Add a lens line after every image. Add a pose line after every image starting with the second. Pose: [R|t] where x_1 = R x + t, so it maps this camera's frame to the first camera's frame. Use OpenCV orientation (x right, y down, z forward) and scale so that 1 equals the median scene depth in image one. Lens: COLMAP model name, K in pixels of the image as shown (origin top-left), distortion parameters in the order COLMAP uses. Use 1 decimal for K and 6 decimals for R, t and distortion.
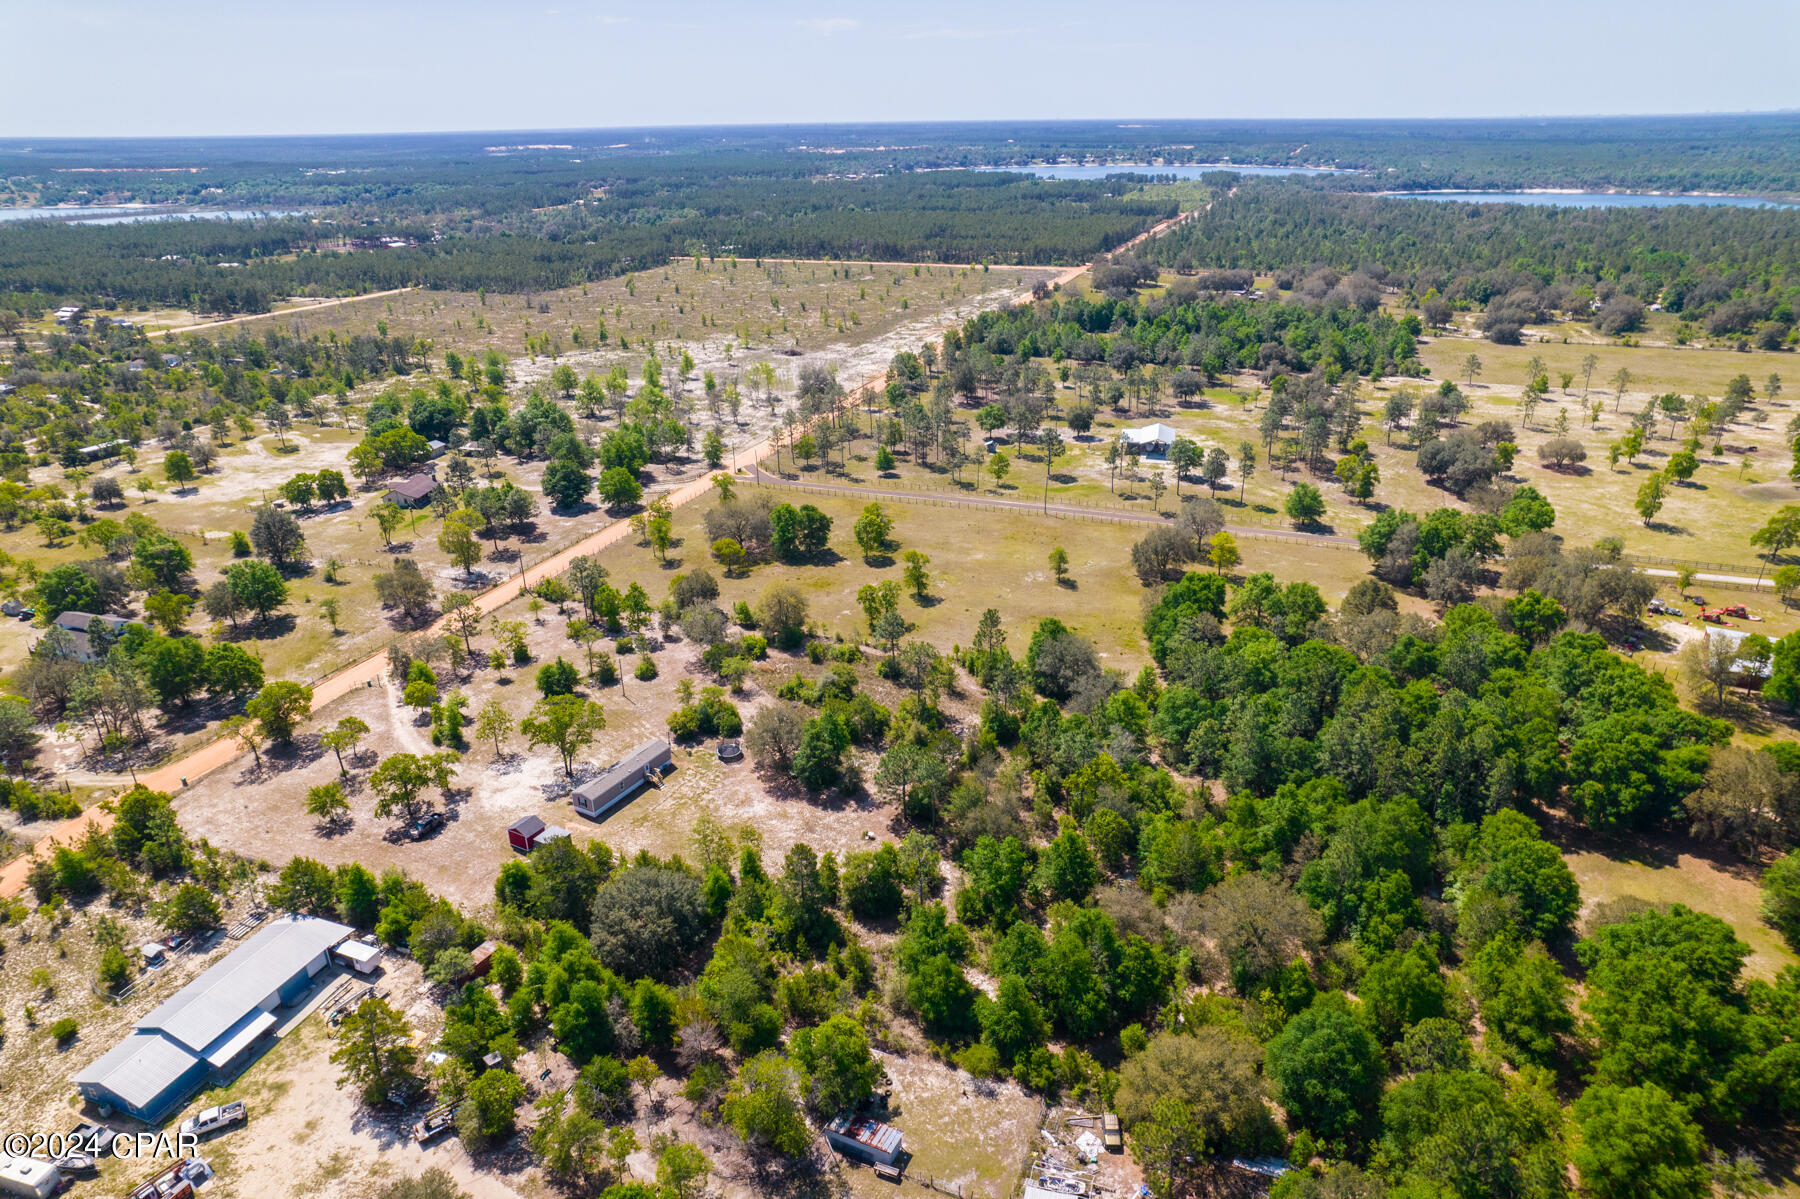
lens RADIAL K [[1155.6, 0, 902.0], [0, 1155.6, 600.2], [0, 0, 1]] dist [-0.073946, 0.064847]
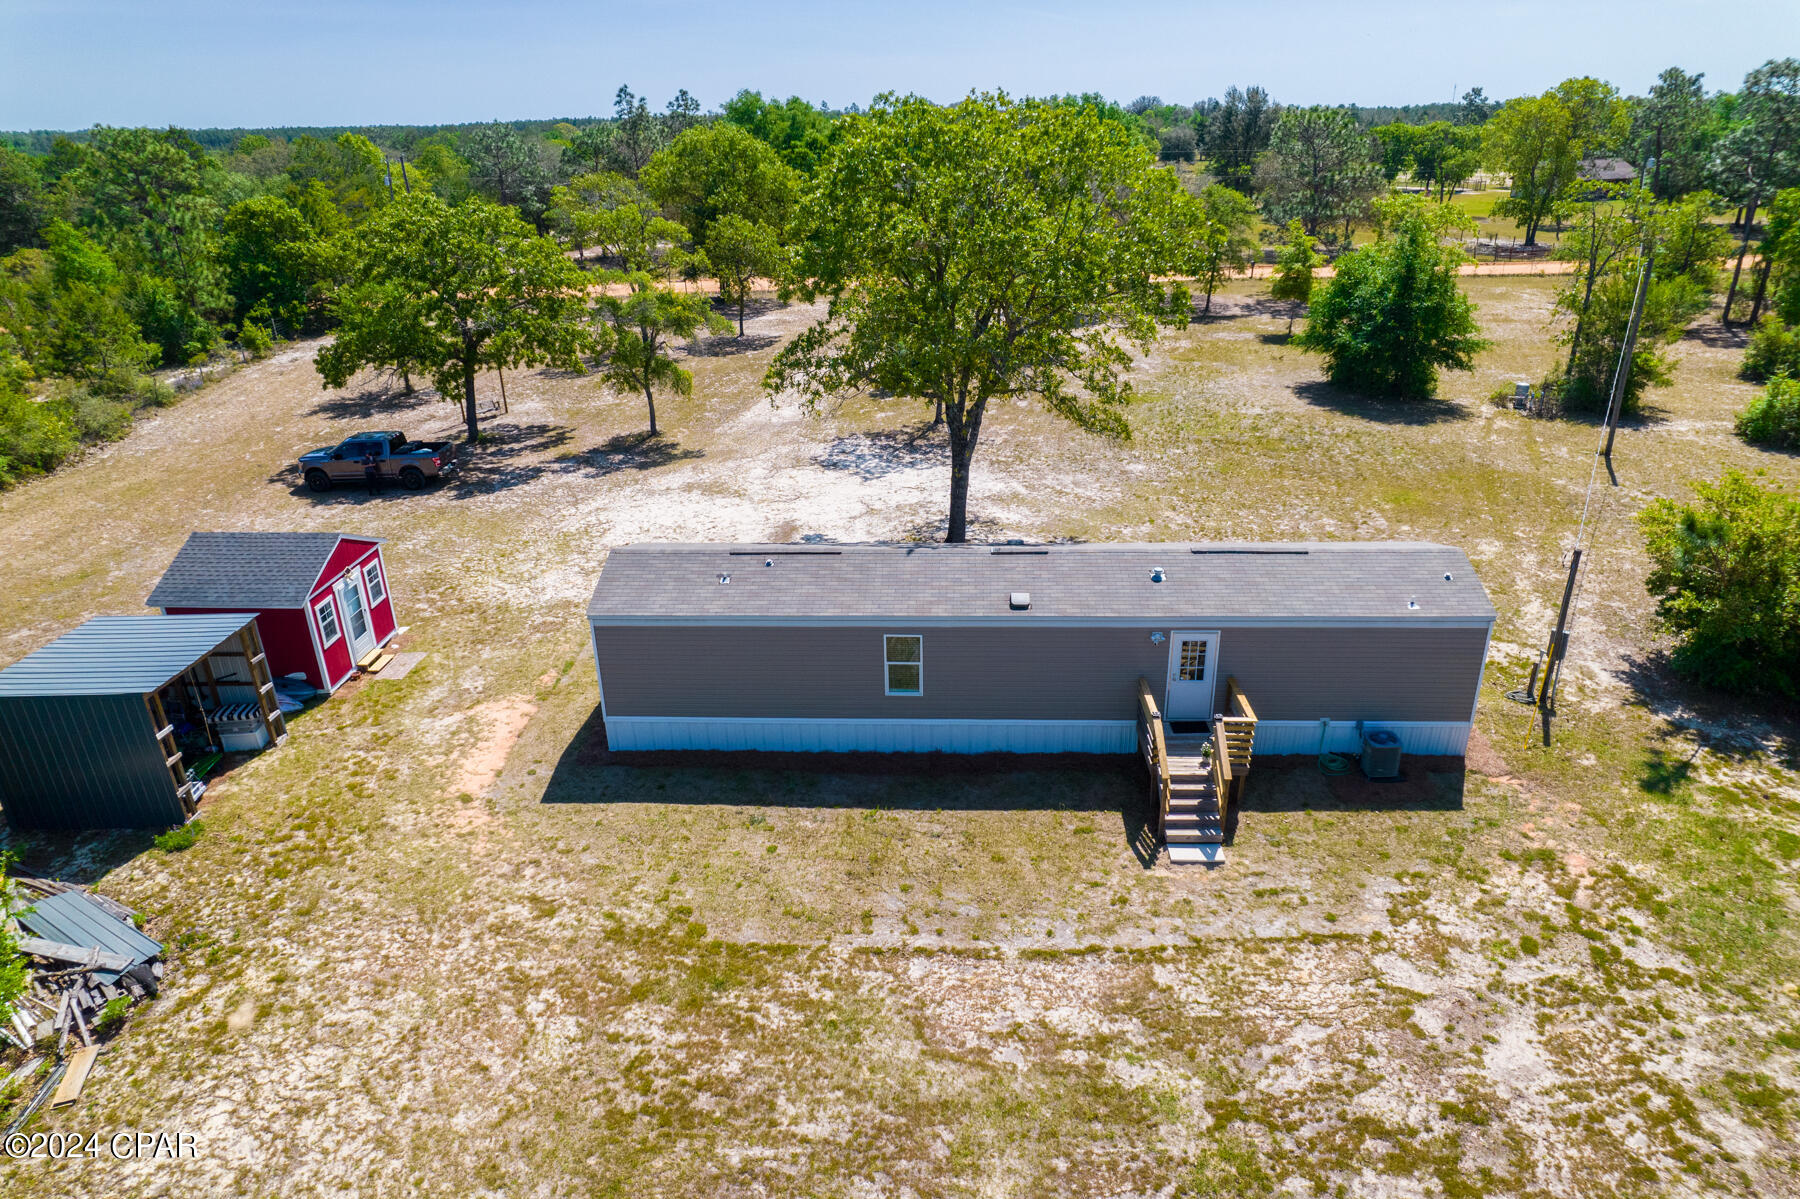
lens RADIAL K [[1155.6, 0, 902.0], [0, 1155.6, 600.2], [0, 0, 1]] dist [-0.073946, 0.064847]
pose [[0.439217, 0.350748, -0.827082, -0.108054], [-0.332231, 0.918784, 0.213208, 0.100236], [0.834692, 0.181138, 0.520076, 0.738917]]
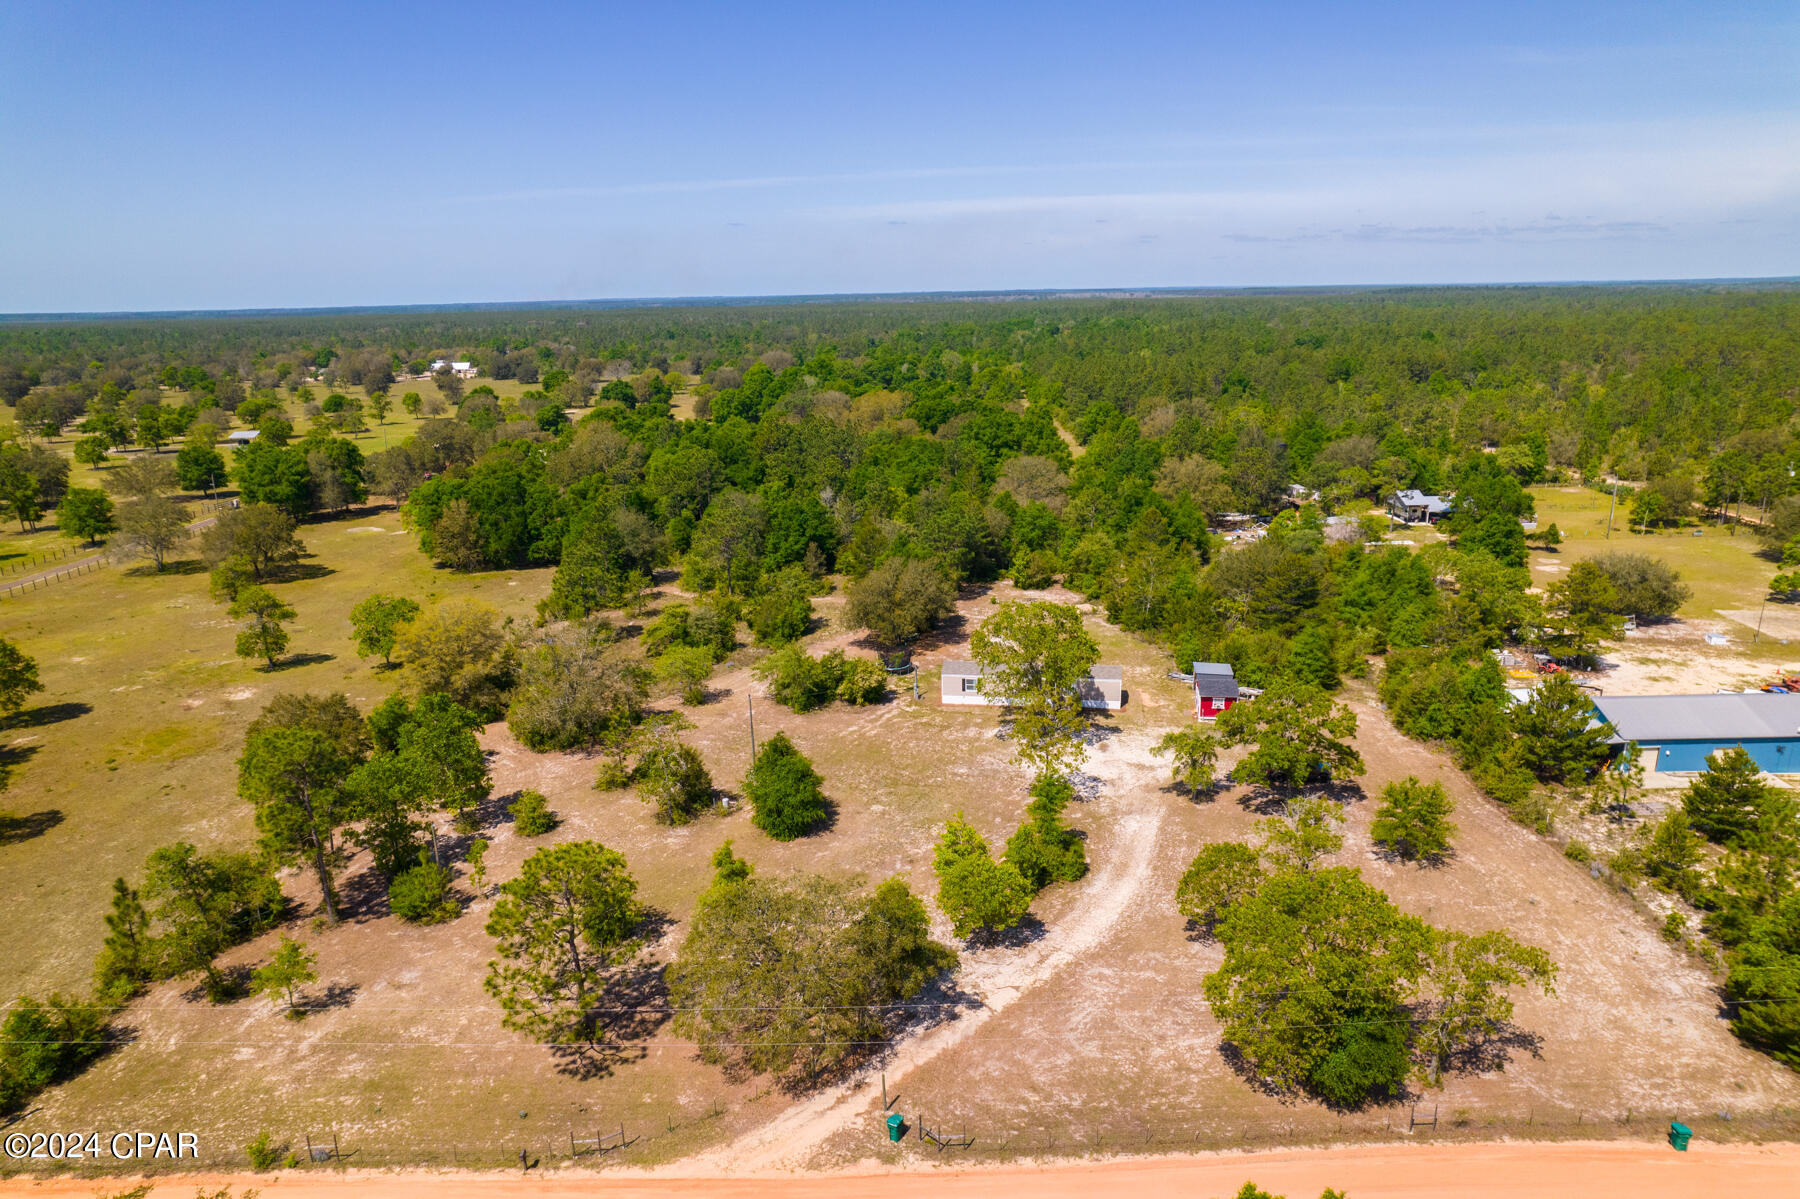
lens RADIAL K [[1143.9, 0, 903.4], [0, 1143.9, 621.3], [0, 0, 1]] dist [-0.064015, 0.053974]
pose [[-0.341084, -0.242701, 0.908162, -0.651875], [0.386358, 0.844531, 0.370802, -0.121179], [-0.856965, 0.477350, -0.194287, 0.950514]]
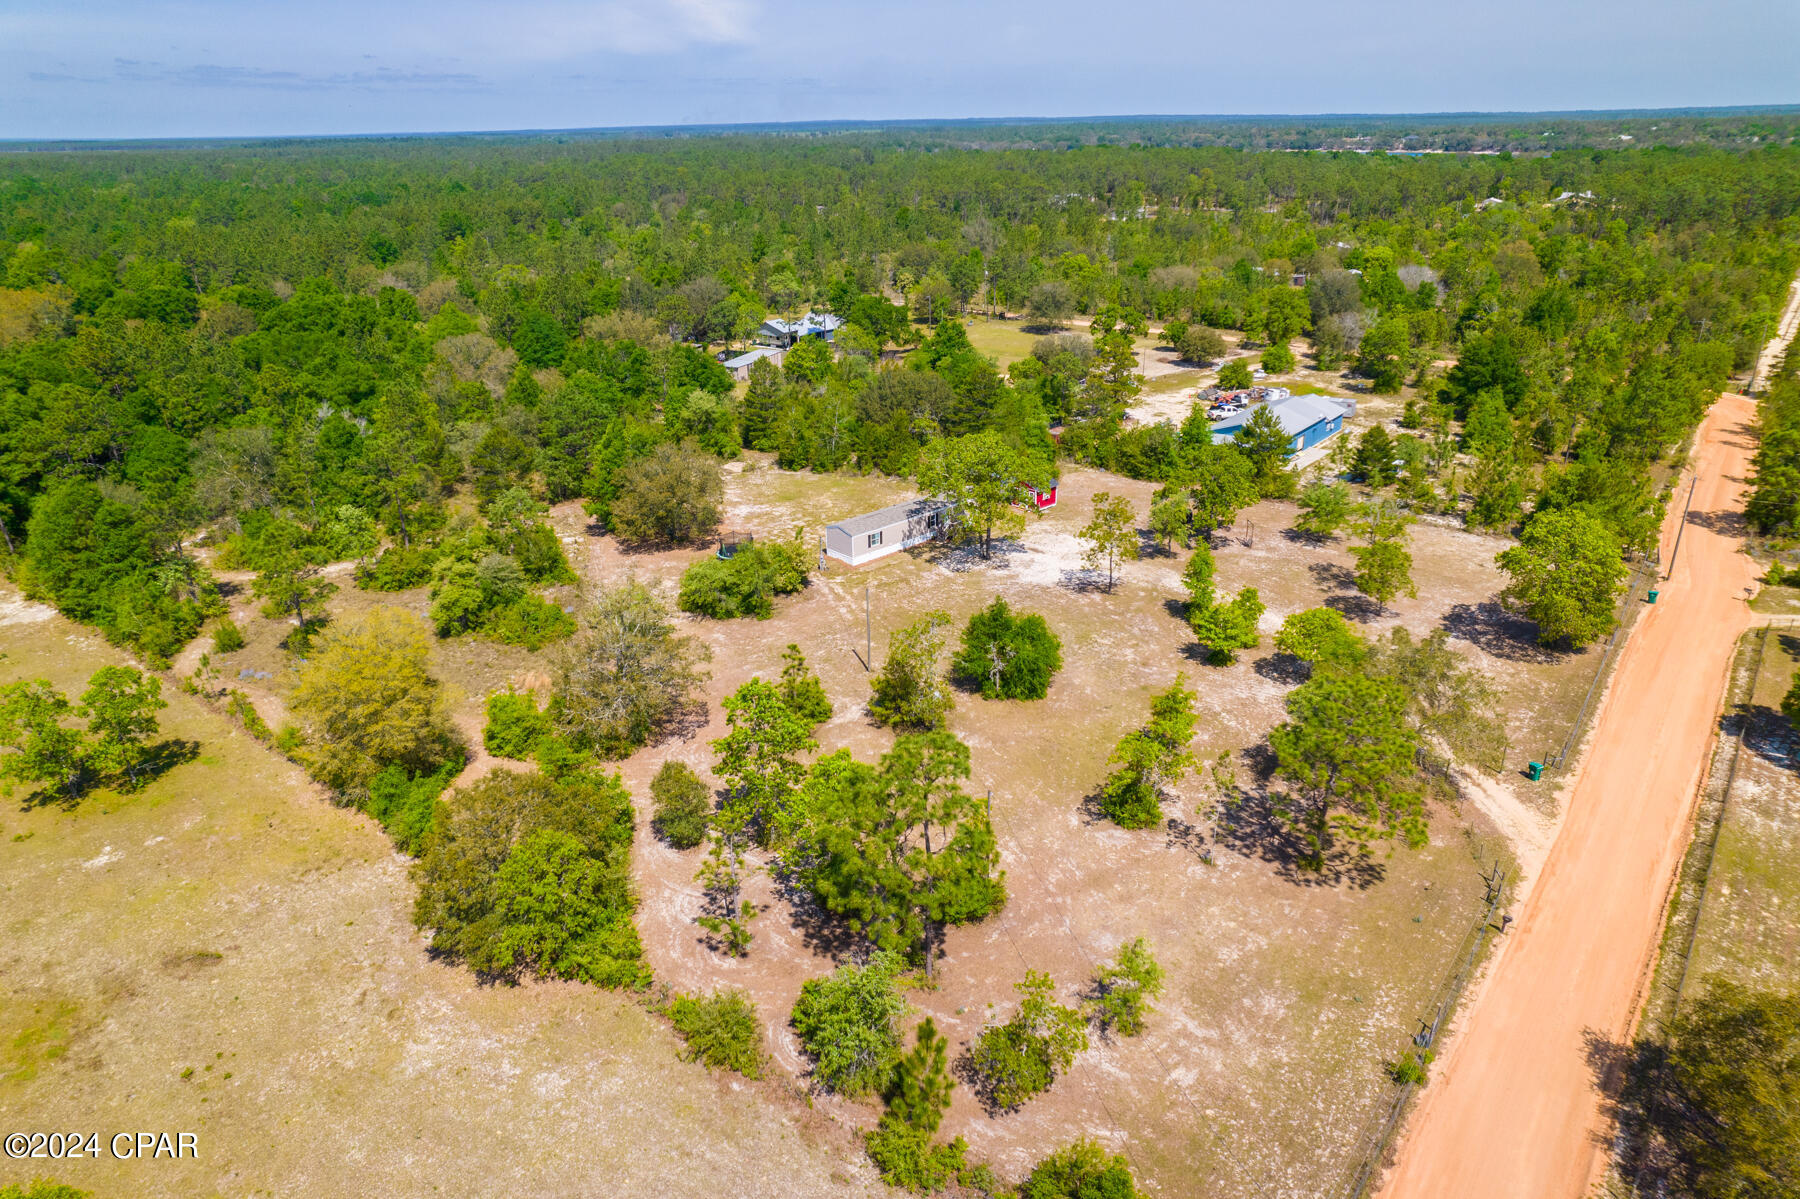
lens RADIAL K [[1155.6, 0, 902.0], [0, 1155.6, 600.2], [0, 0, 1]] dist [-0.073946, 0.064847]
pose [[-0.950002, -0.094034, 0.297749, -0.362846], [0.147333, 0.705751, 0.692971, -0.233721], [-0.275299, 0.702192, -0.656610, 1.198680]]
